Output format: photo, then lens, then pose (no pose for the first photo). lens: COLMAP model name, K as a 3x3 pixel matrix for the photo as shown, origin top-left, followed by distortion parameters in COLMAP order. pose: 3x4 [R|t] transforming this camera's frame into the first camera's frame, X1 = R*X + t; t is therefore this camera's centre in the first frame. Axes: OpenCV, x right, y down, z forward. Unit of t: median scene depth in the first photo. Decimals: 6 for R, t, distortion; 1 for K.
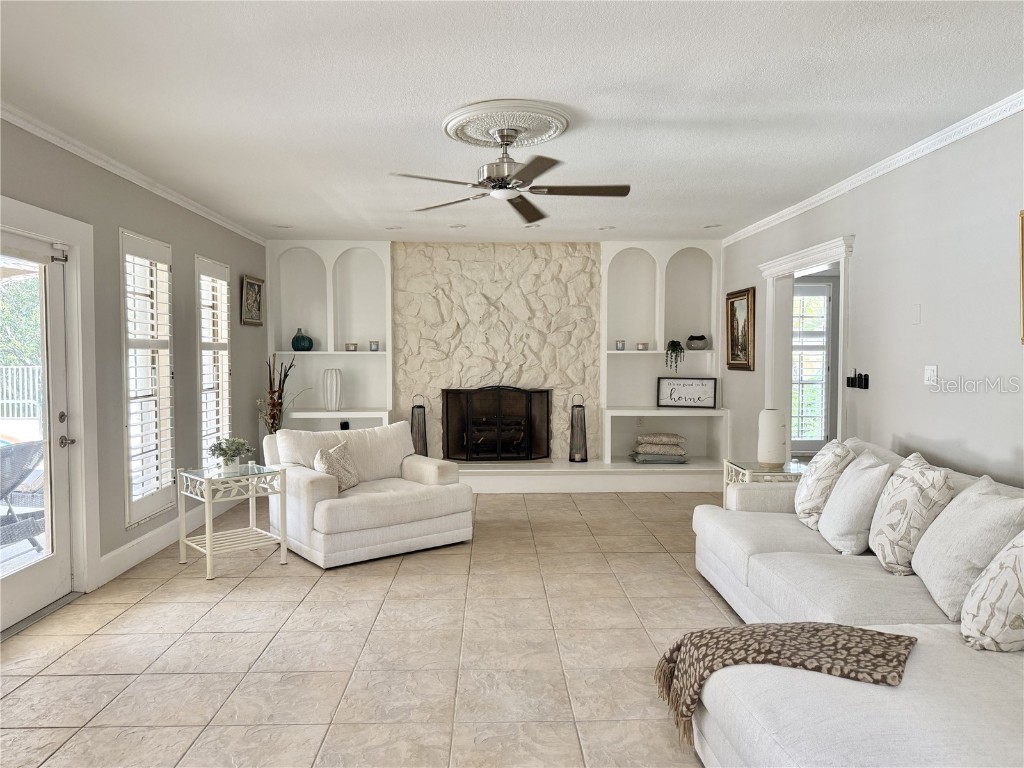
lens RADIAL K [[726.0, 0, 503.1], [0, 726.0, 383.7], [0, 0, 1]] dist [0.082722, -0.121072]
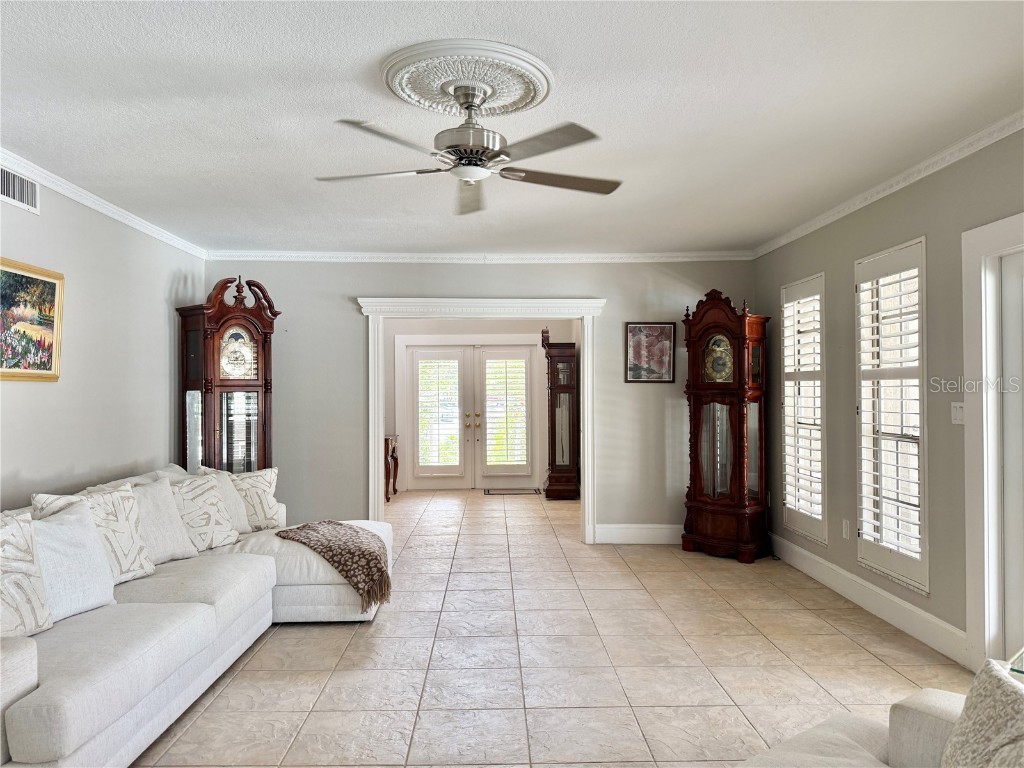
lens RADIAL K [[726.0, 0, 513.4], [0, 726.0, 379.3], [0, 0, 1]] dist [0.082722, -0.121072]
pose [[-0.999824, 0.003641, -0.018394, -0.013220], [0.003173, 0.999671, 0.025439, -0.034380], [0.018481, 0.025376, -0.999507, 0.902061]]
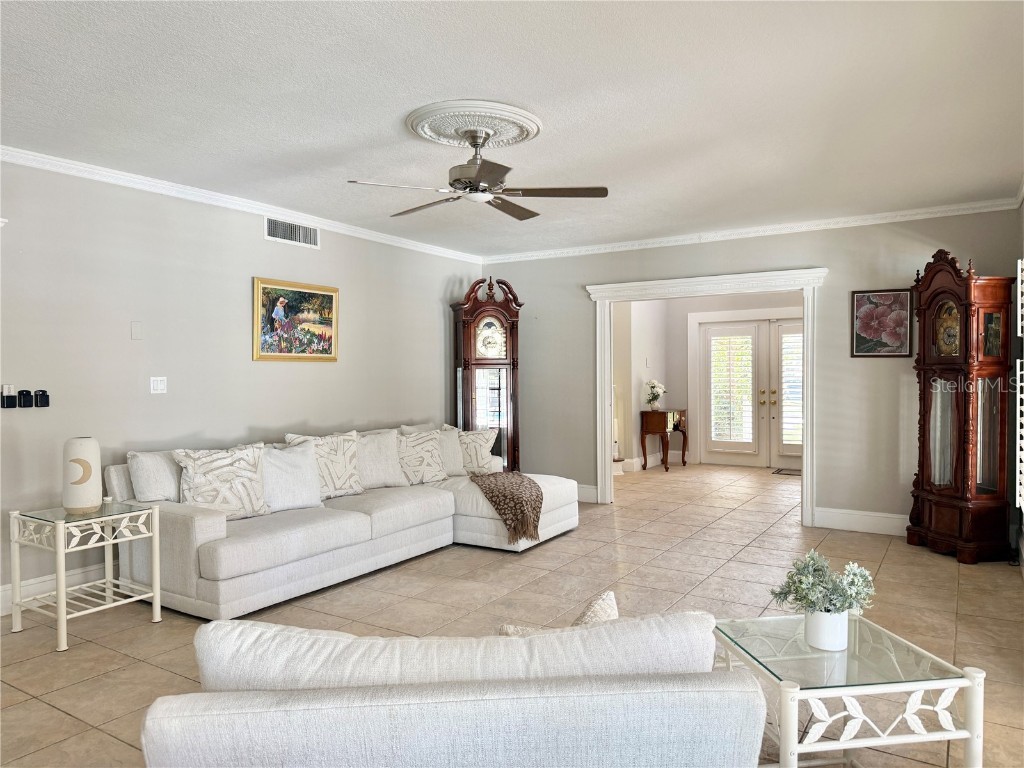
lens RADIAL K [[726.0, 0, 514.6], [0, 726.0, 382.2], [0, 0, 1]] dist [0.082722, -0.121072]
pose [[-0.840070, -0.003565, 0.542466, -0.286283], [0.028604, 0.998296, 0.050857, -0.032524], [-0.541723, 0.058240, -0.838537, 0.918028]]
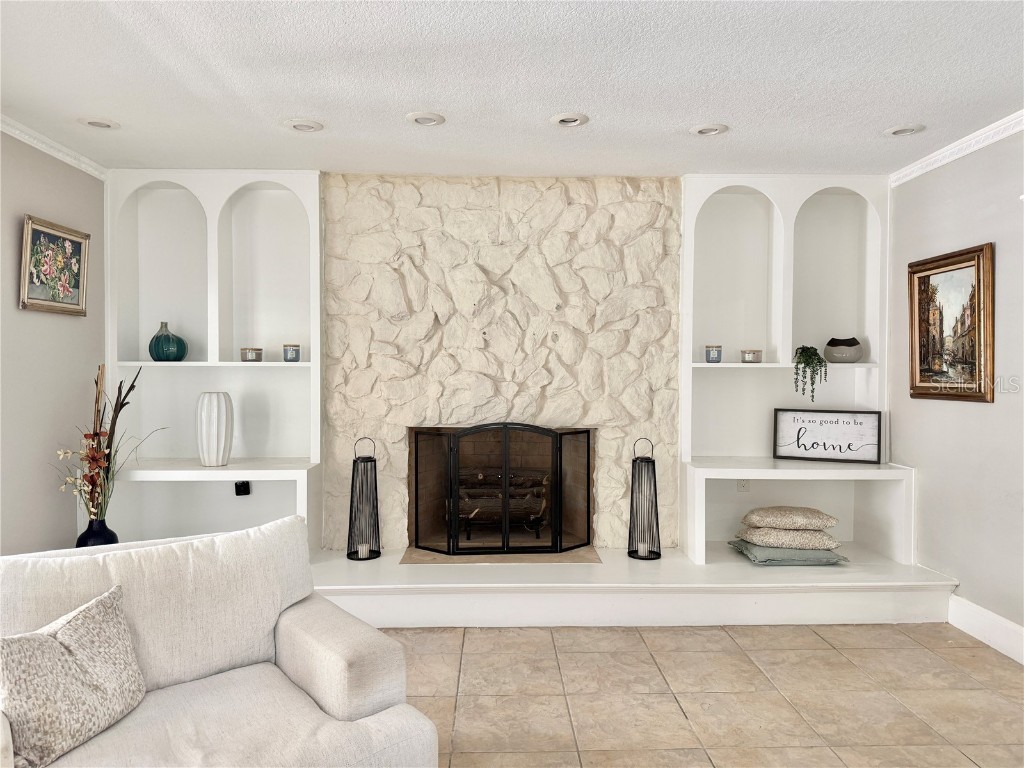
lens RADIAL K [[726.0, 0, 510.1], [0, 726.0, 385.7], [0, 0, 1]] dist [0.082722, -0.121072]
pose [[0.999956, 0.005065, 0.007950, -0.007350], [-0.004907, 0.999791, -0.019848, -0.015782], [-0.008048, 0.019808, 0.999771, 0.438666]]
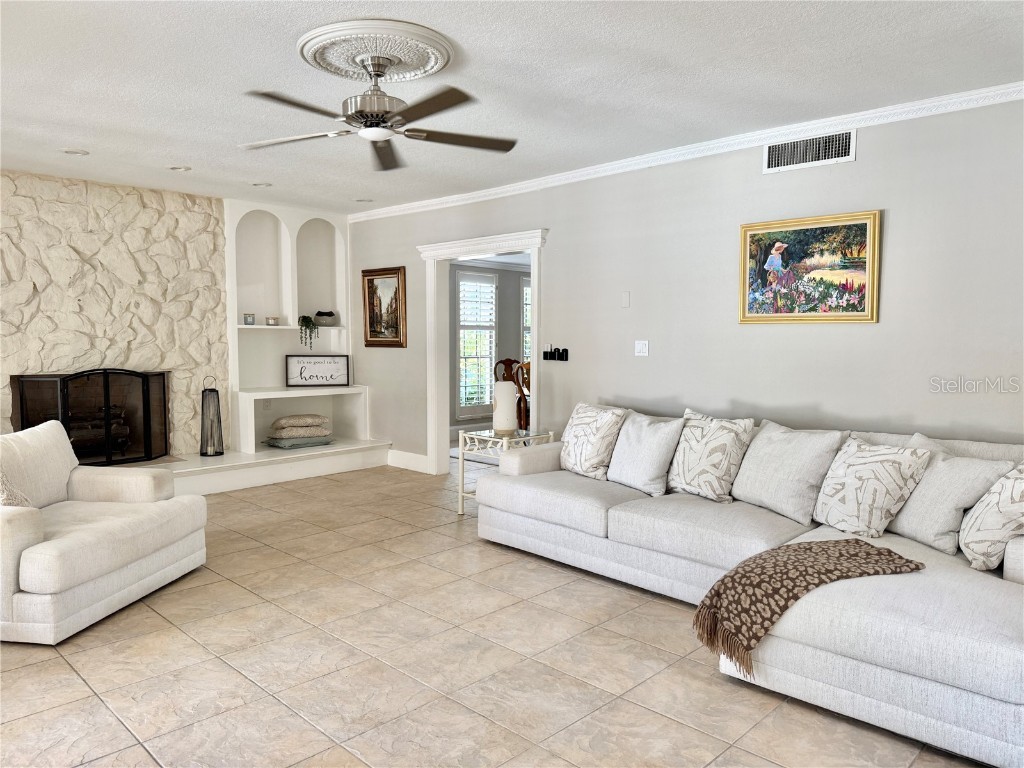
lens RADIAL K [[726.0, 0, 510.7], [0, 726.0, 384.8], [0, 0, 1]] dist [0.082722, -0.121072]
pose [[0.716194, -0.041664, 0.696656, -0.249730], [0.021224, 0.999055, 0.037930, -0.000407], [-0.697578, -0.012380, 0.716402, 0.145976]]
